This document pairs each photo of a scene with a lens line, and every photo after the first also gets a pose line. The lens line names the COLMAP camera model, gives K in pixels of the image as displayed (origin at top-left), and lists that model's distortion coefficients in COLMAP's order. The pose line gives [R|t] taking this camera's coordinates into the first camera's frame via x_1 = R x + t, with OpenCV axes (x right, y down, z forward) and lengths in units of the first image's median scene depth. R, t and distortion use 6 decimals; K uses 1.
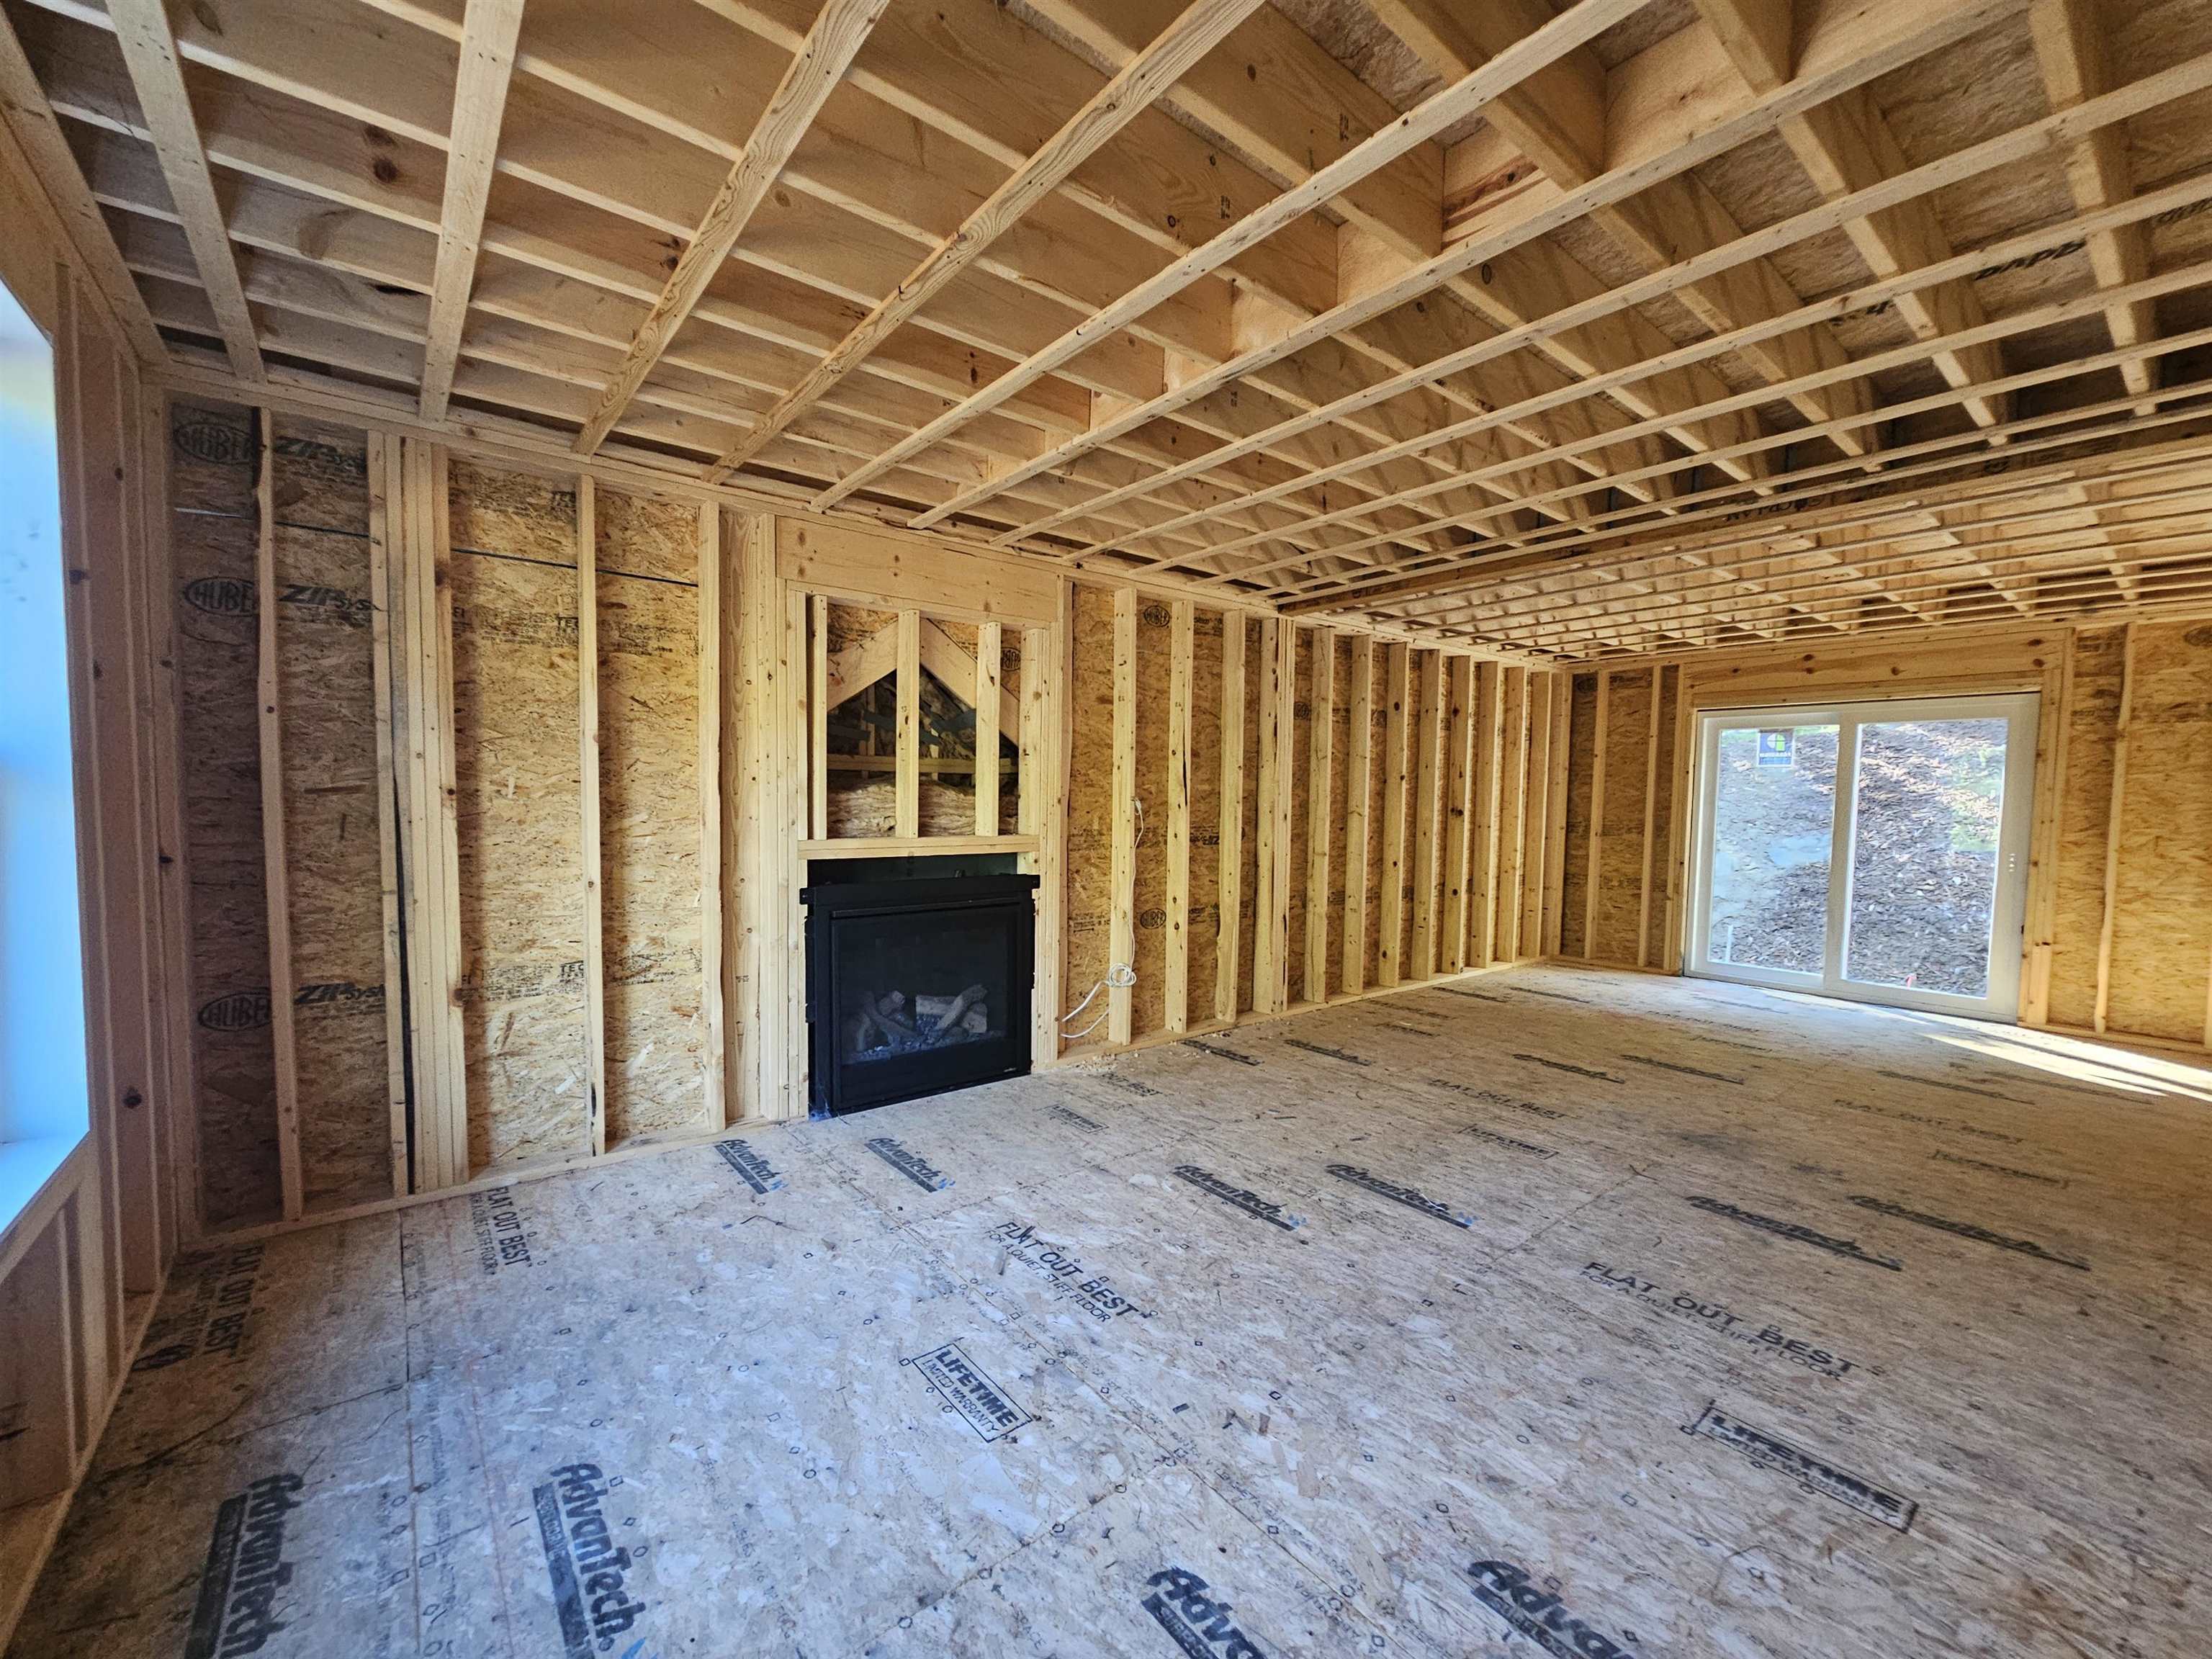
lens RADIAL K [[904.4, 0, 1101.7], [0, 904.4, 840.8], [0, 0, 1]] dist [-0.000210, 0.000121]
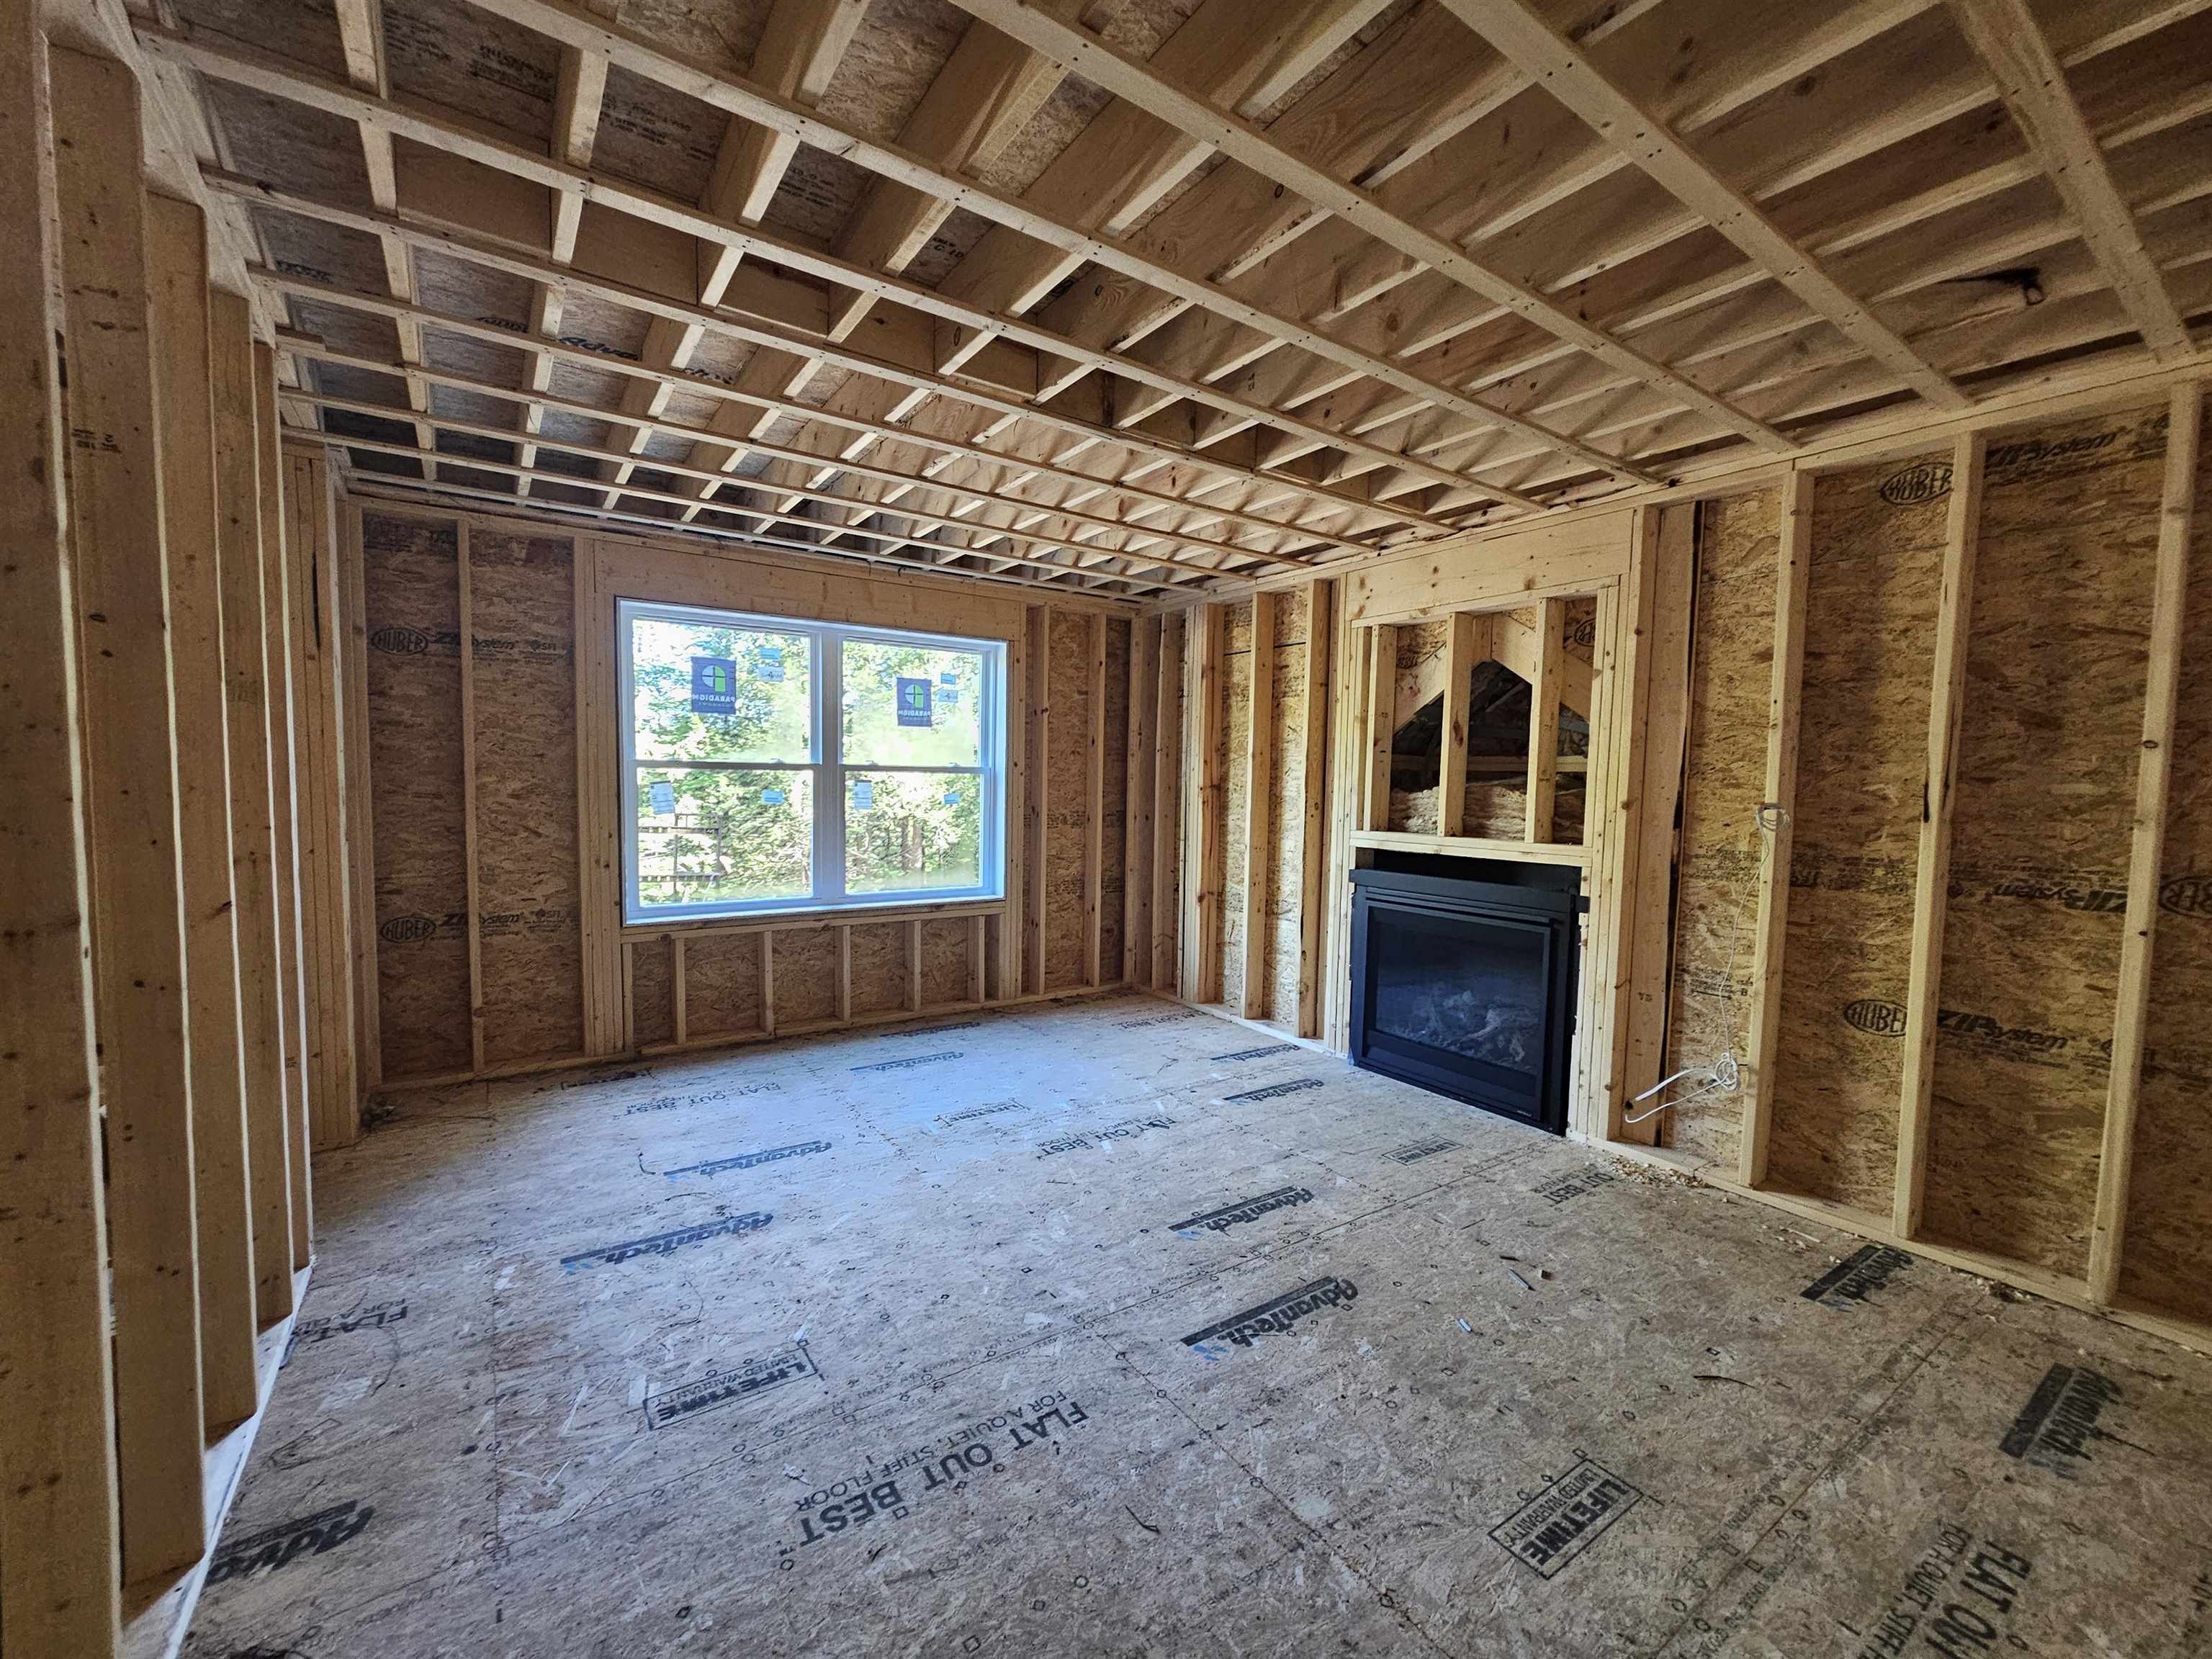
lens RADIAL K [[904.4, 0, 1101.7], [0, 904.4, 840.8], [0, 0, 1]] dist [-0.000210, 0.000121]
pose [[-0.075174, 0.051329, -0.995848, 0.952901], [-0.071539, 0.995823, 0.056728, -0.033082], [0.994601, 0.075507, -0.071188, 0.782875]]
